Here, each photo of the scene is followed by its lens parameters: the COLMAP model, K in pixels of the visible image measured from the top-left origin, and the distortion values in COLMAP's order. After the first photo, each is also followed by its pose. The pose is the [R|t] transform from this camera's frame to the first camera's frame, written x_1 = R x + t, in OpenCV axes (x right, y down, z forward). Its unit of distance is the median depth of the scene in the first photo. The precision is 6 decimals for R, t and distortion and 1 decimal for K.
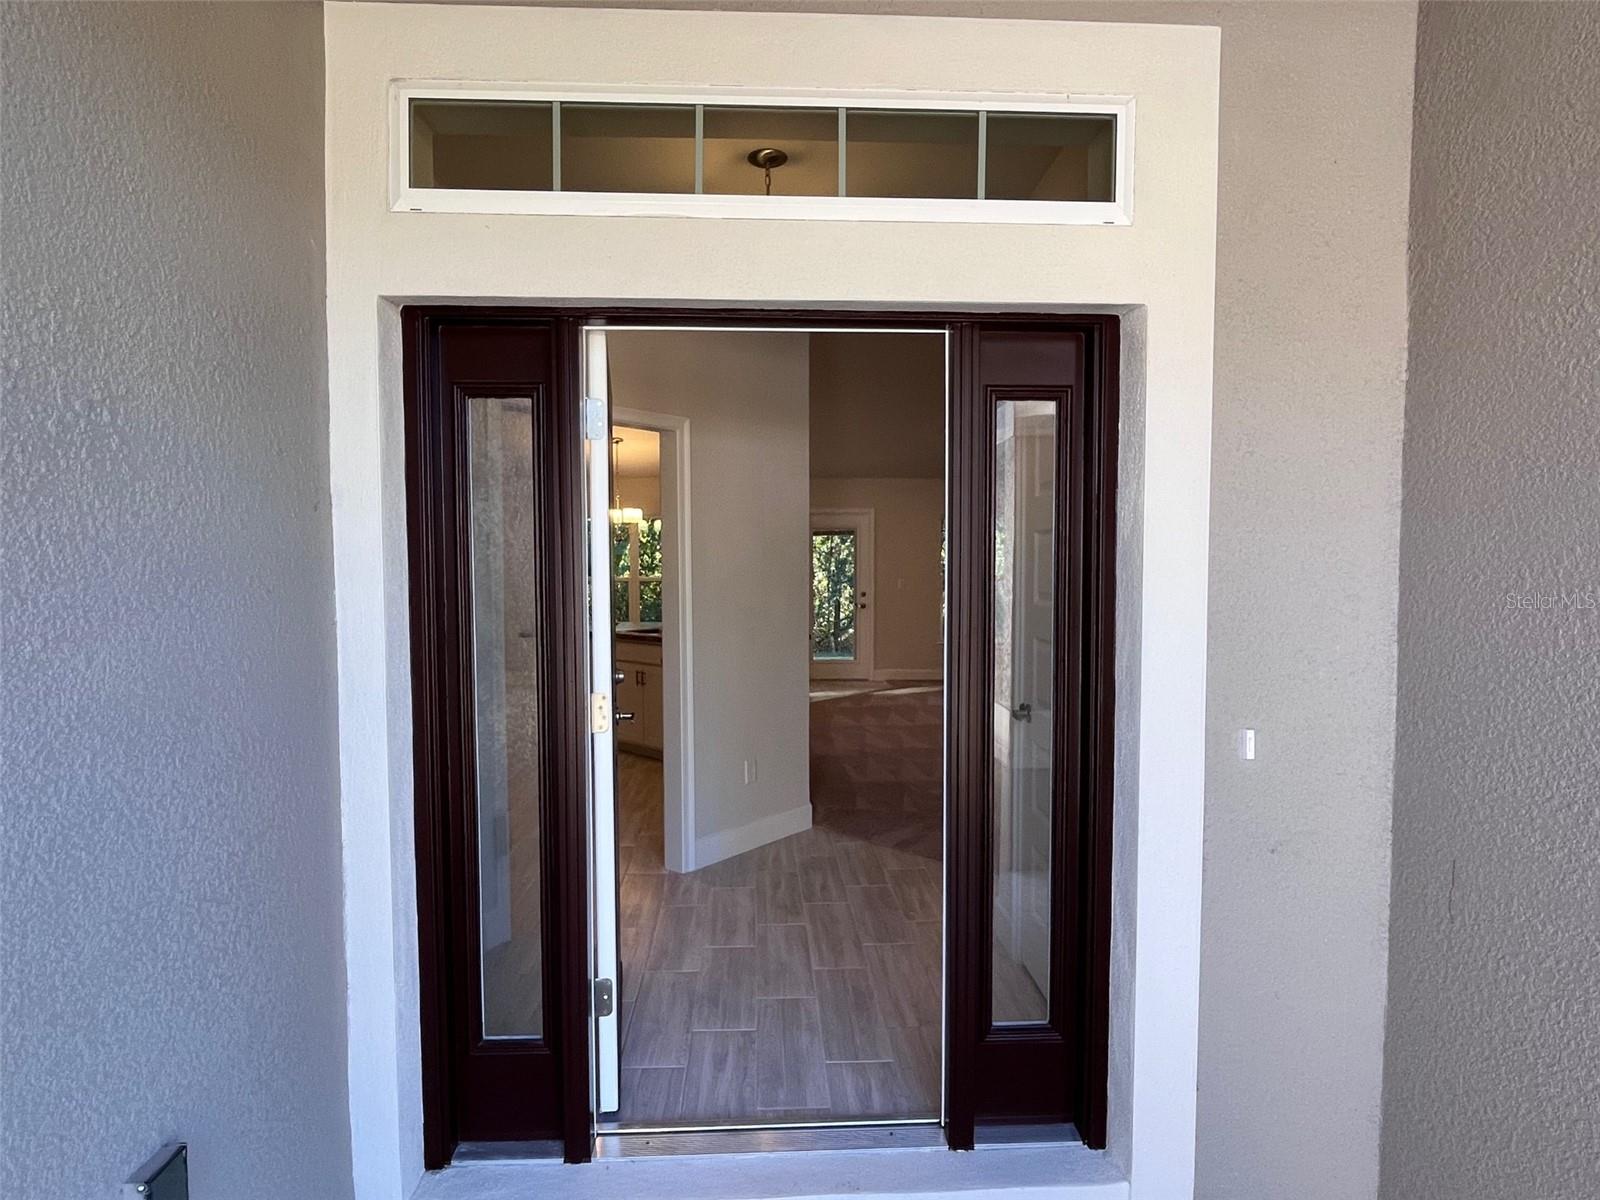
lens RADIAL K [[892.8, 0, 793.9], [0, 892.8, 600.6], [0, 0, 1]] dist [-0.017977, 0.018793]
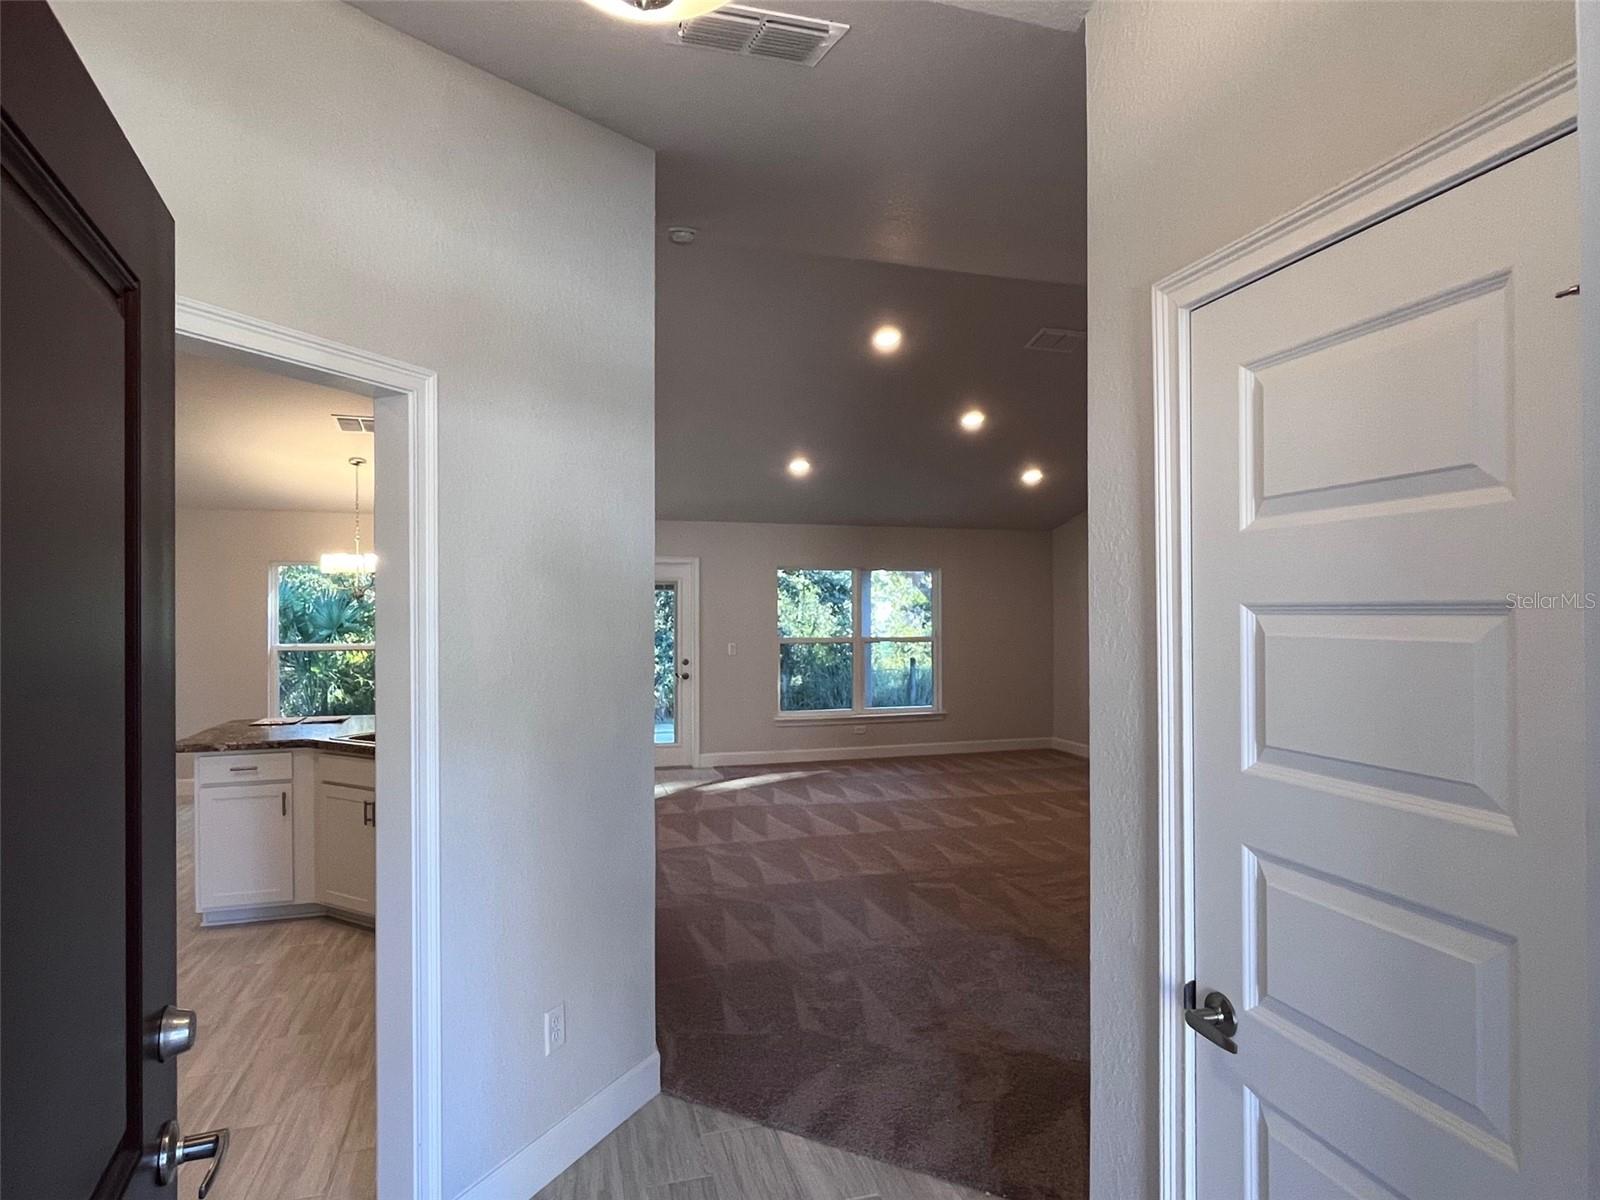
lens RADIAL K [[892.8, 0, 793.9], [0, 892.8, 600.6], [0, 0, 1]] dist [-0.017977, 0.018793]
pose [[0.973600, 0.000950, 0.228258, -0.025341], [0.012198, 0.998346, -0.056183, -0.032149], [-0.227934, 0.057484, 0.971978, 0.350201]]
